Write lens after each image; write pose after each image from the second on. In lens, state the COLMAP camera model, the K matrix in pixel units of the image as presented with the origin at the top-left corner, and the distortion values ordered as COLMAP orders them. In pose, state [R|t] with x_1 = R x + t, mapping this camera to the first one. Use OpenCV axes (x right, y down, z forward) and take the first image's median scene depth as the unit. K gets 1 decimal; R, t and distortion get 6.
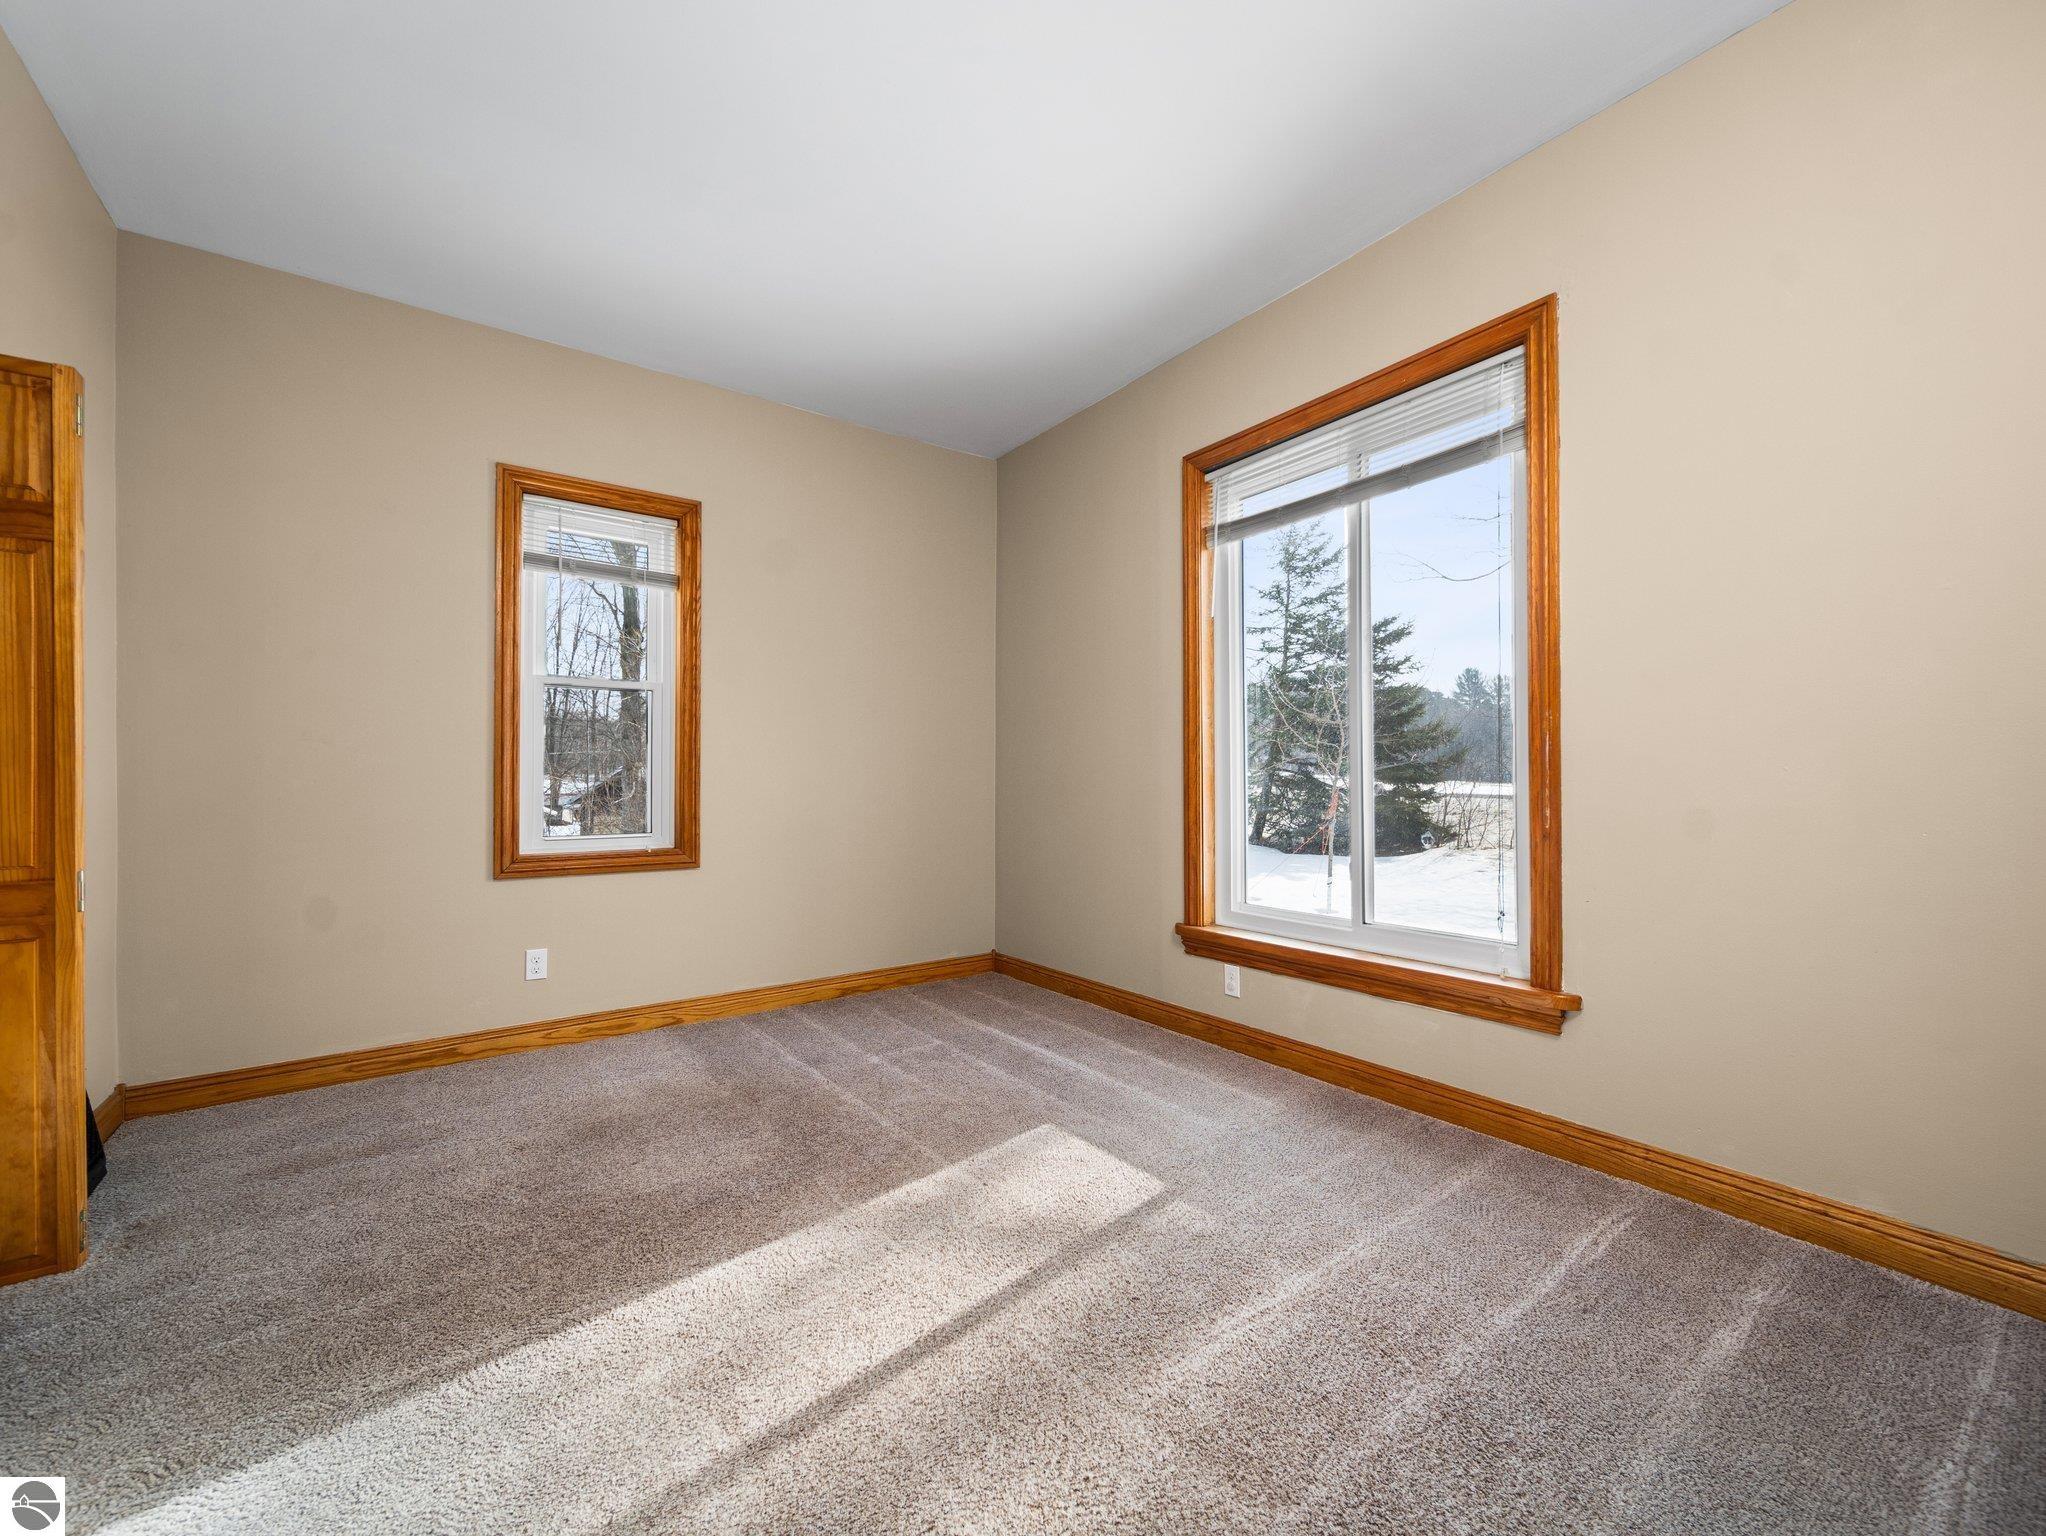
lens RADIAL K [[812.3, 0, 1020.7], [0, 812.3, 775.9], [0, 0, 1]] dist [-0.001621, -0.000539]
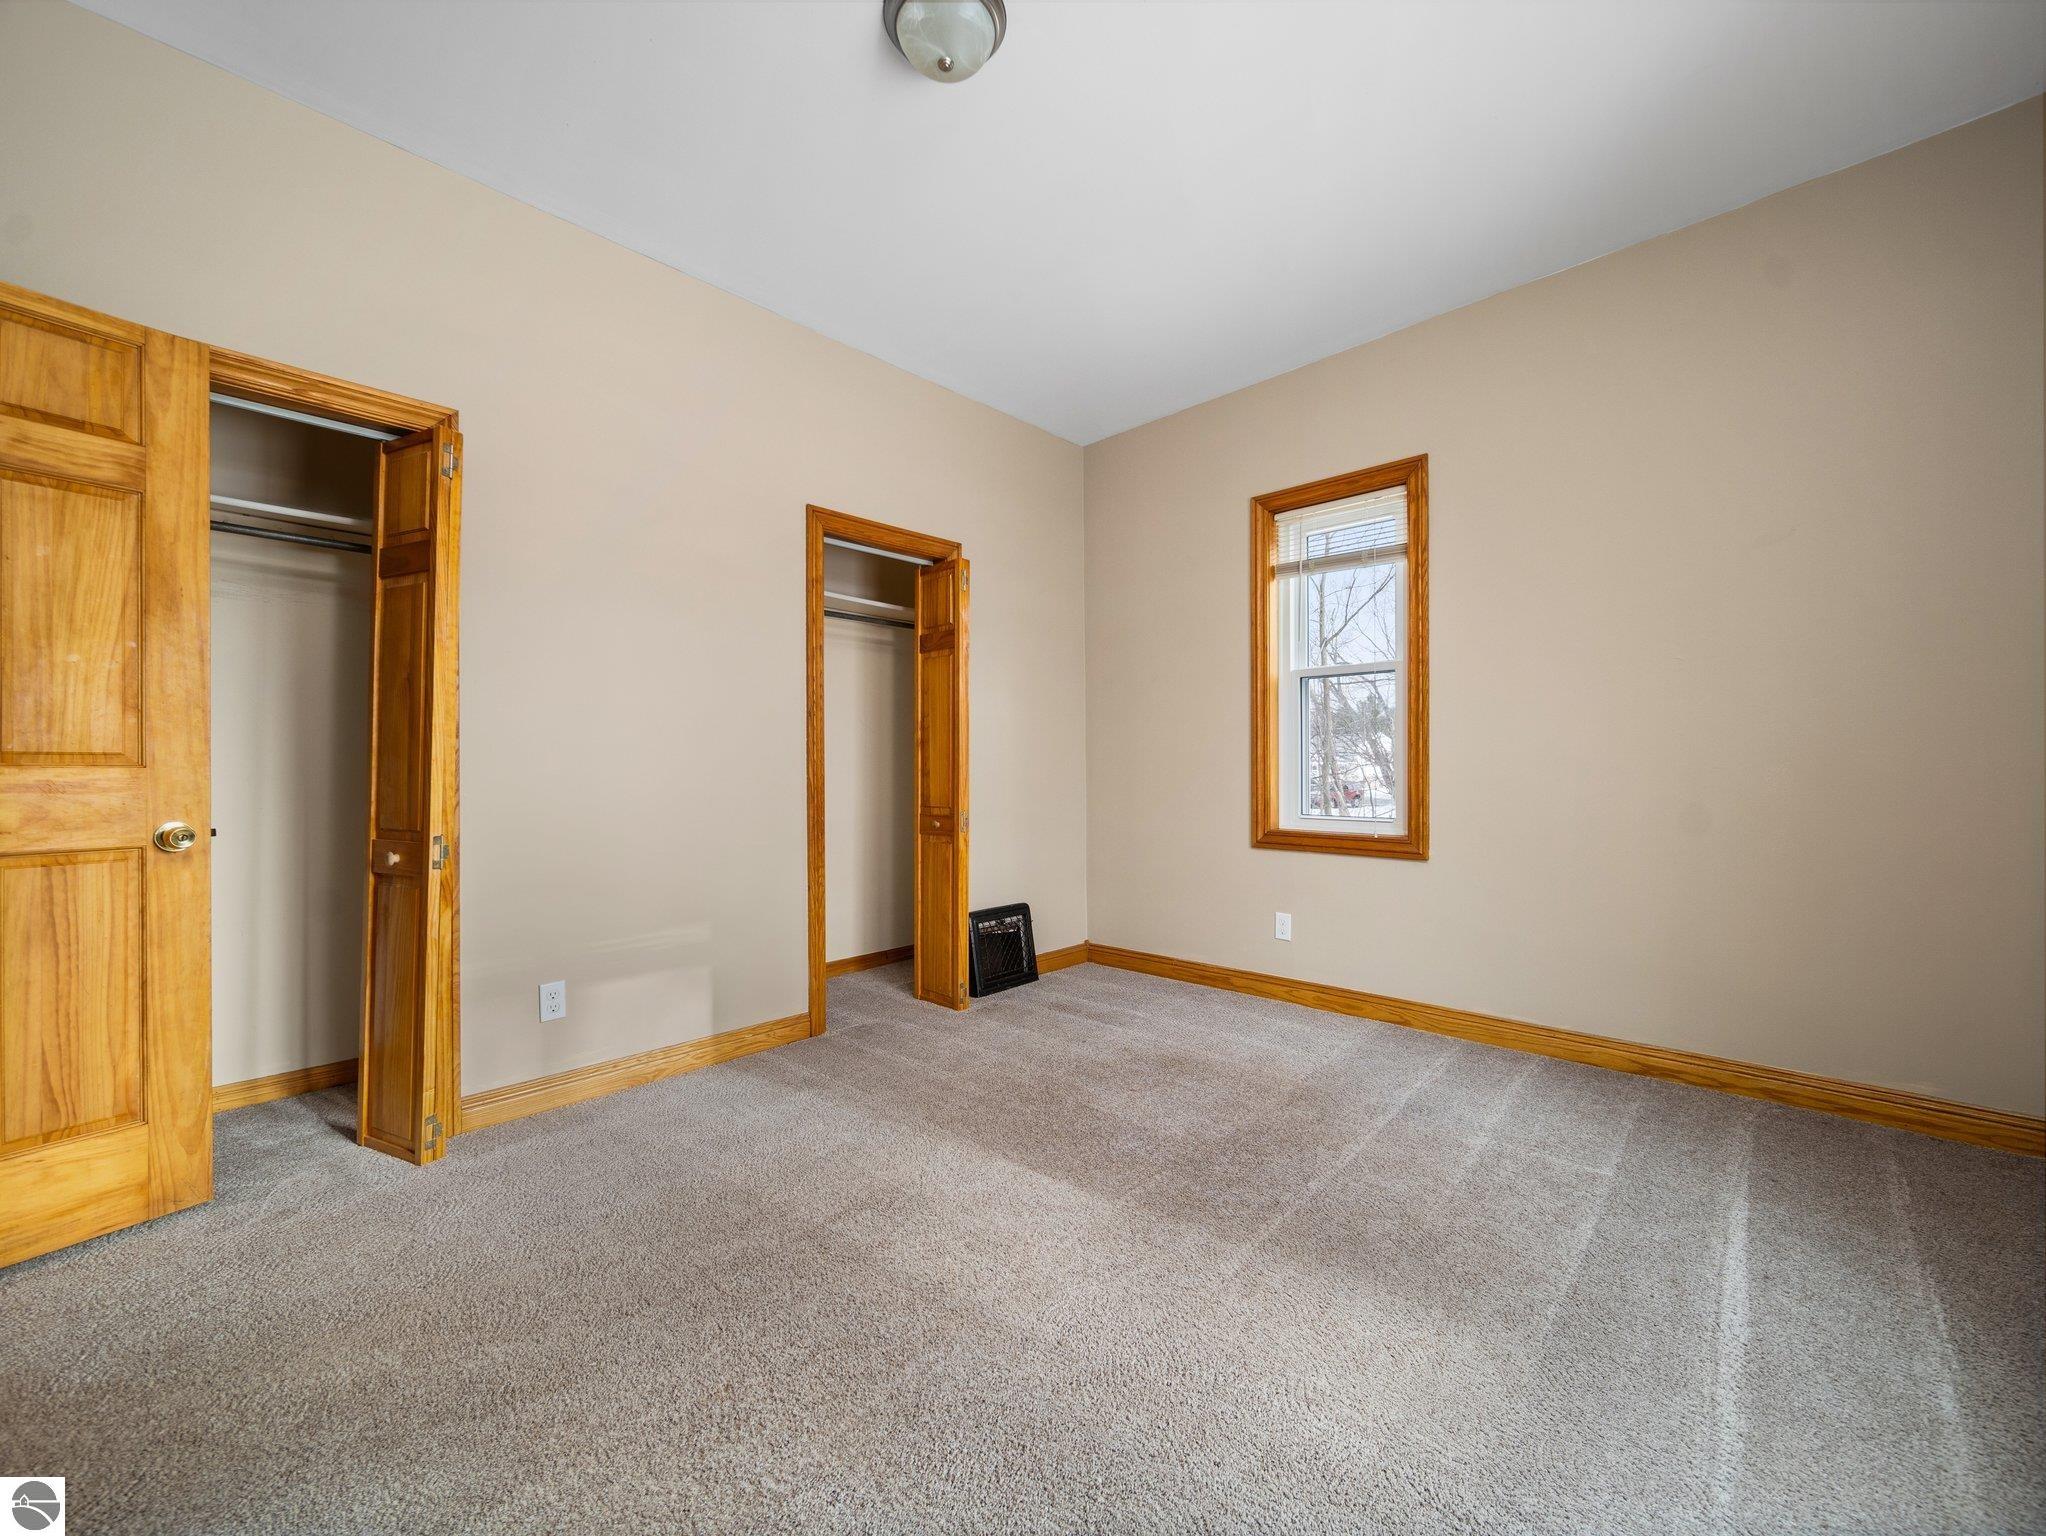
lens RADIAL K [[812.3, 0, 1019.1], [0, 812.3, 765.4], [0, 0, 1]] dist [-0.001621, -0.000539]
pose [[0.174032, 0.002444, -0.984737, 0.449748], [0.010897, 0.999931, 0.004408, -0.002198], [0.984680, -0.011497, 0.173994, 0.433871]]
